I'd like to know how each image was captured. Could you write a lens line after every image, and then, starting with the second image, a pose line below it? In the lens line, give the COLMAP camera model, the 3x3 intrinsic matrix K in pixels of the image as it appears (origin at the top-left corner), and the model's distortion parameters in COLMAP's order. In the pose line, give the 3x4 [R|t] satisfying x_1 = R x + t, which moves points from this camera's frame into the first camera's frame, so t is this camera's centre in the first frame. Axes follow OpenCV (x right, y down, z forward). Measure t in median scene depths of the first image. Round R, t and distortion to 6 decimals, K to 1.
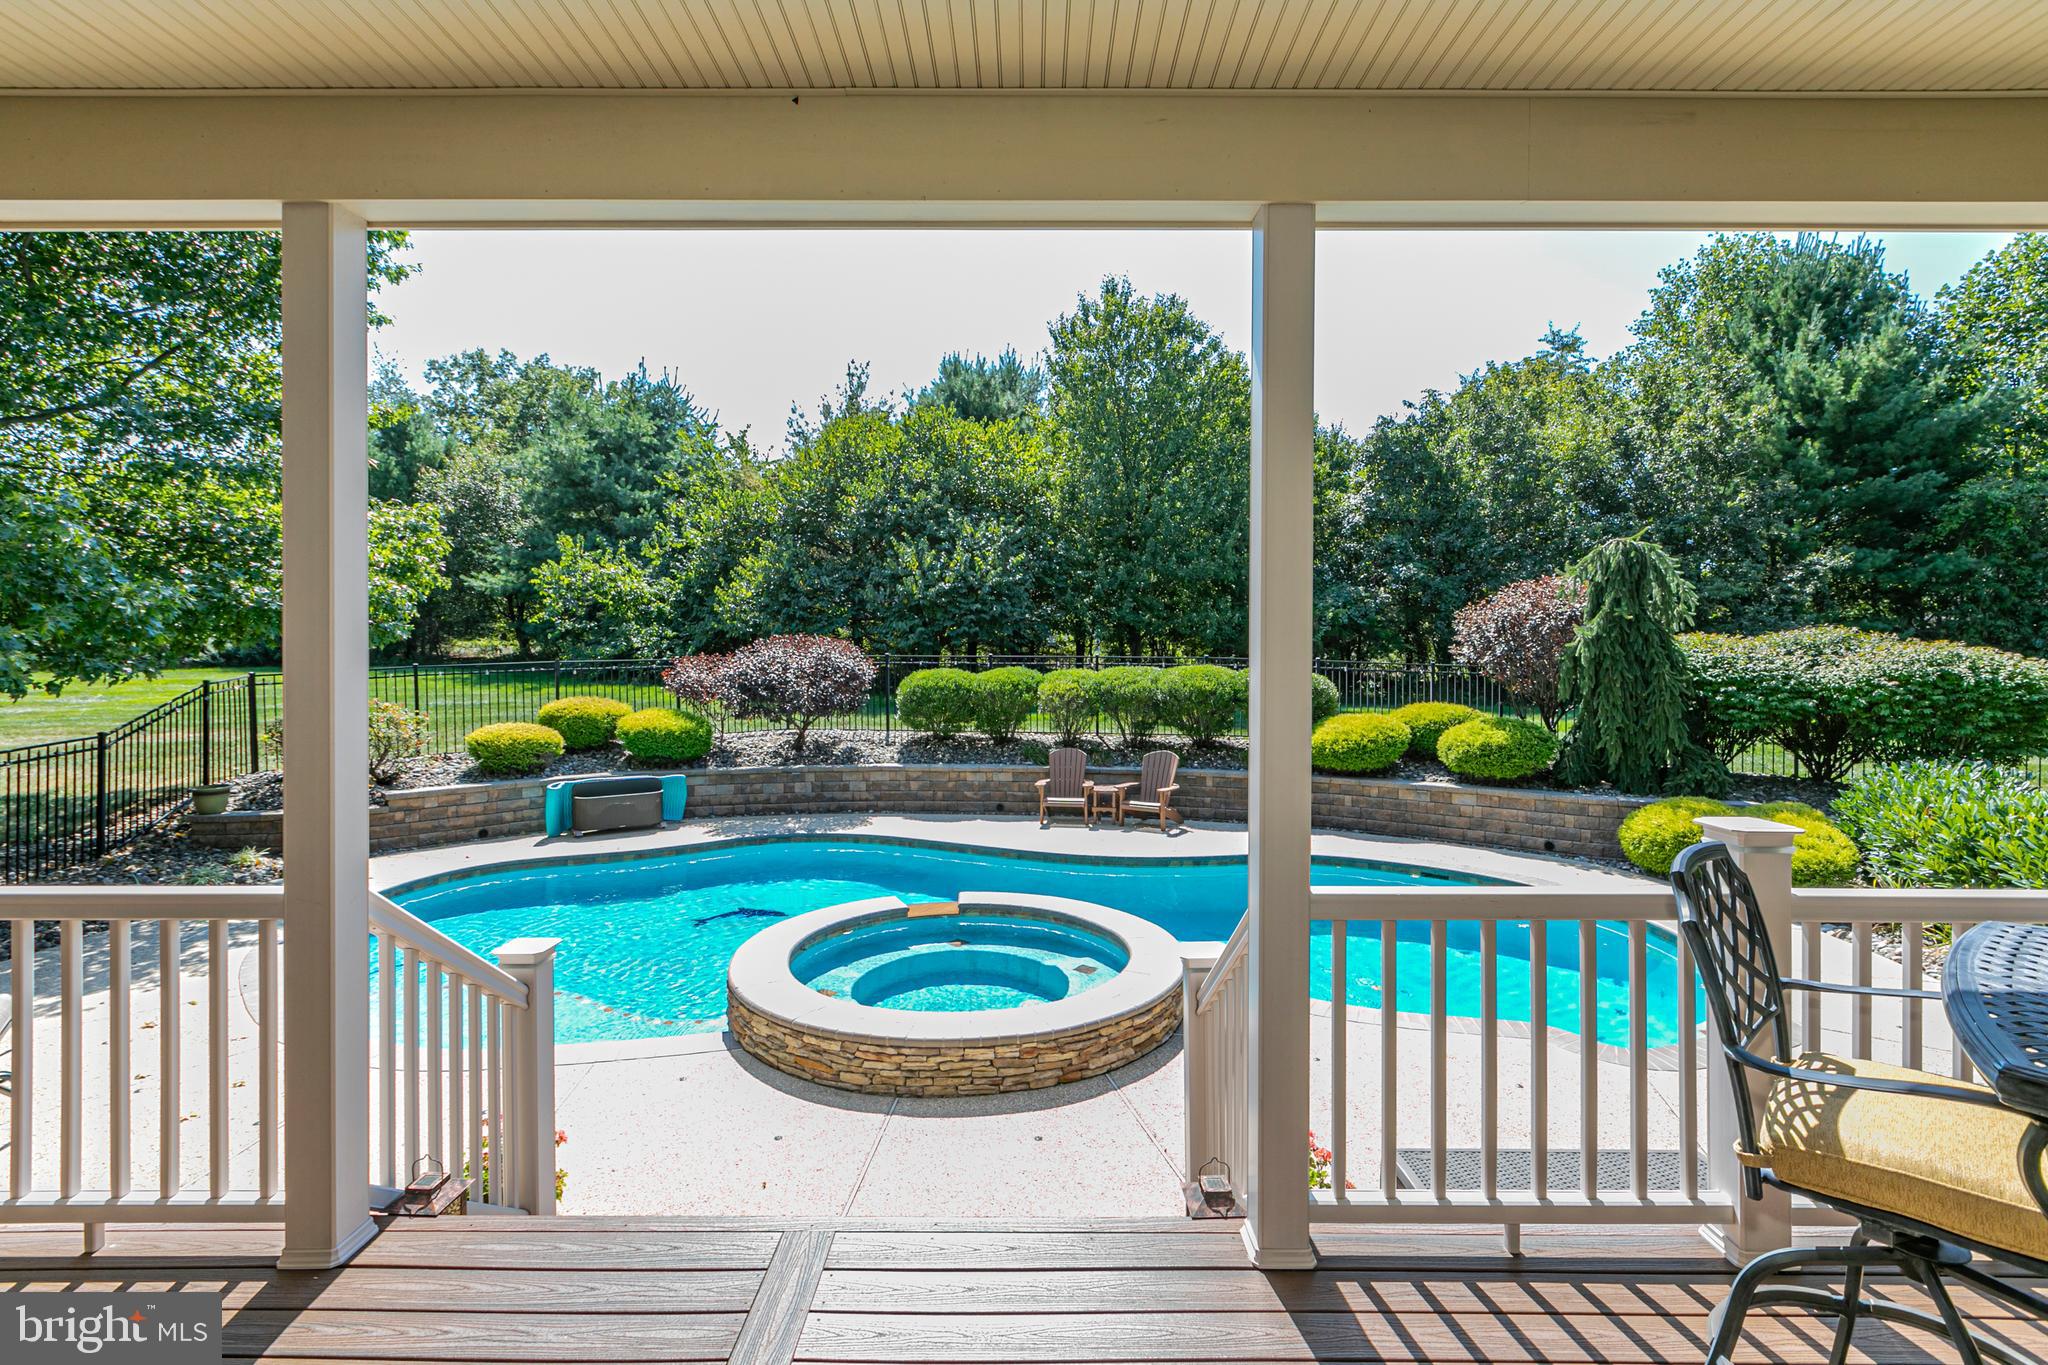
lens RADIAL K [[934.2, 0, 1043.8], [0, 934.2, 664.5], [0, 0, 1]] dist [0.004121, -0.000503]
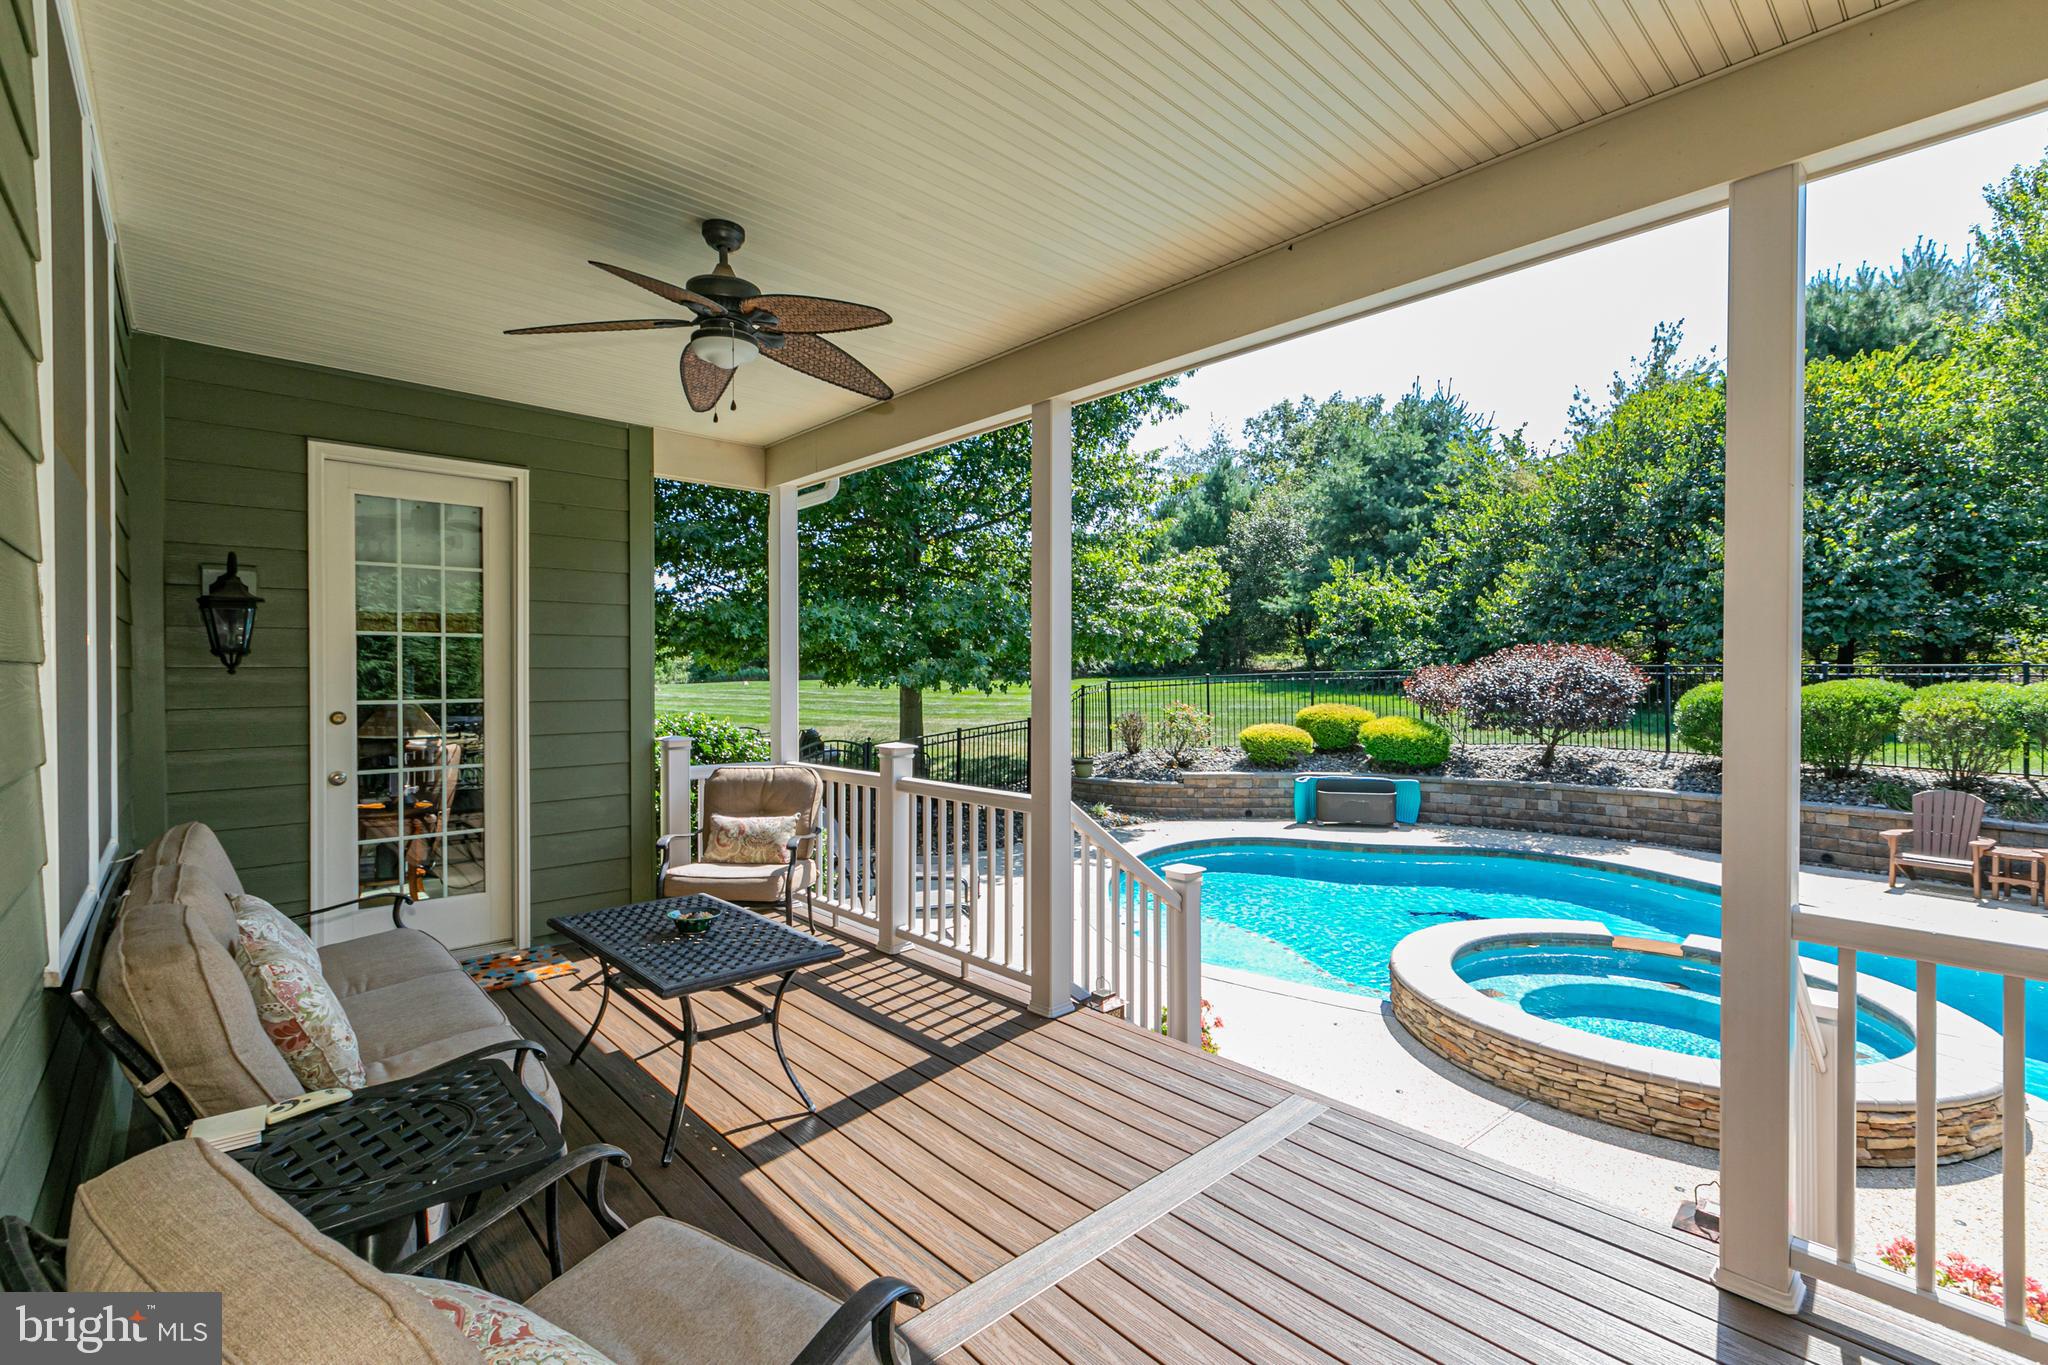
lens RADIAL K [[934.2, 0, 1003.2], [0, 934.2, 678.7], [0, 0, 1]] dist [0.004121, -0.000503]
pose [[0.661727, 0.004254, -0.749733, 0.085996], [-0.003363, 0.999991, 0.002705, 0.002848], [0.749738, 0.000731, 0.661735, -0.036613]]
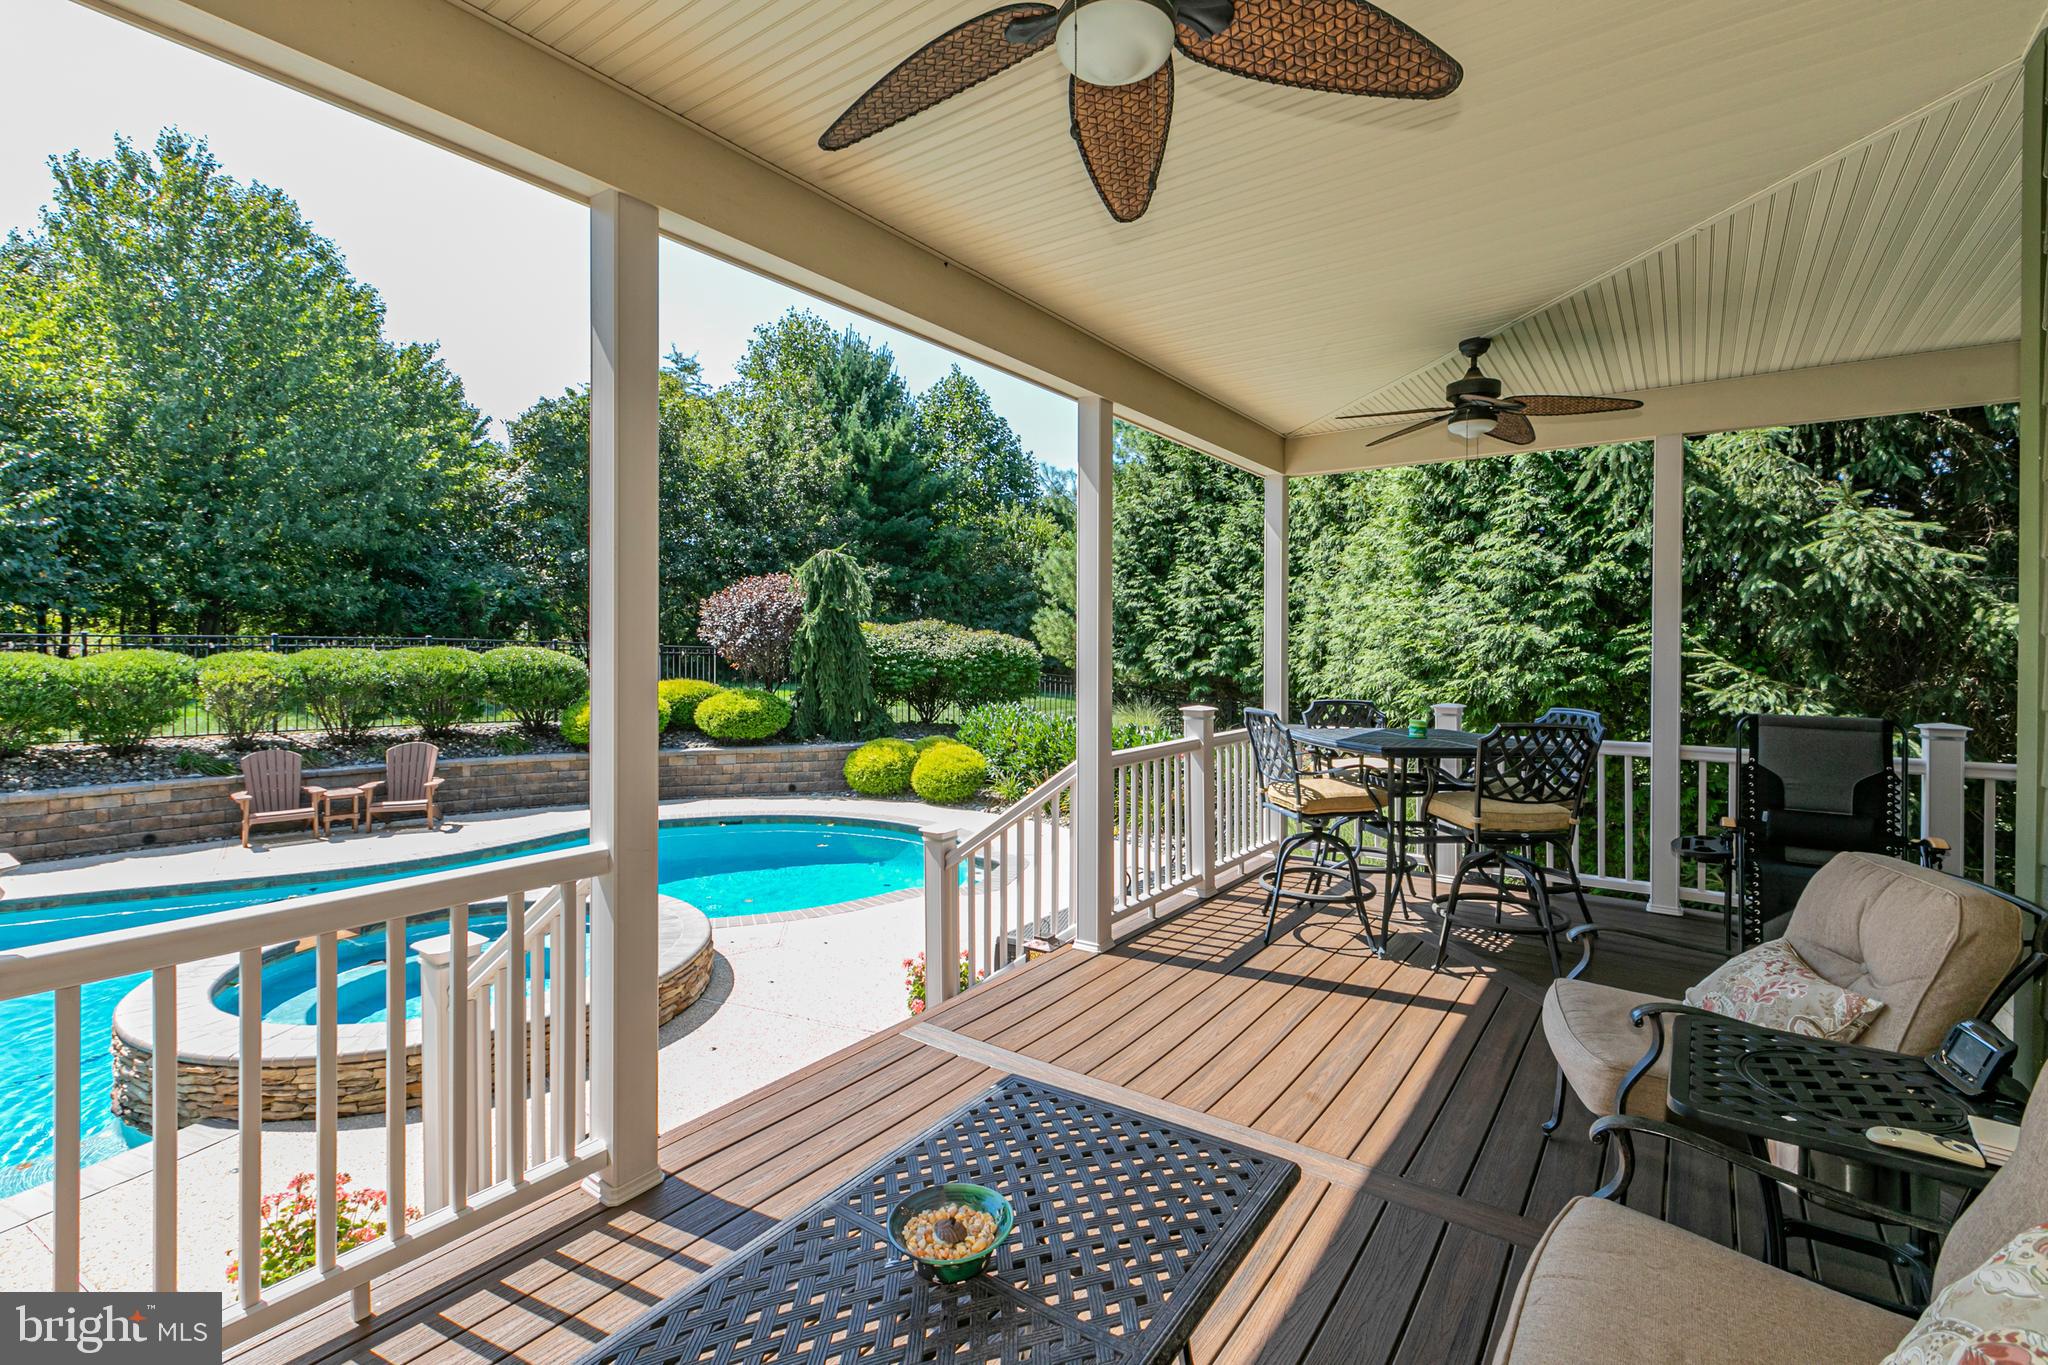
lens RADIAL K [[934.2, 0, 1031.4], [0, 934.2, 645.9], [0, 0, 1]] dist [0.004121, -0.000503]
pose [[0.576285, -0.000373, 0.817249, -0.256532], [0.003458, 0.999992, -0.001982, 0.003950], [-0.817241, 0.003969, 0.576282, 0.002849]]
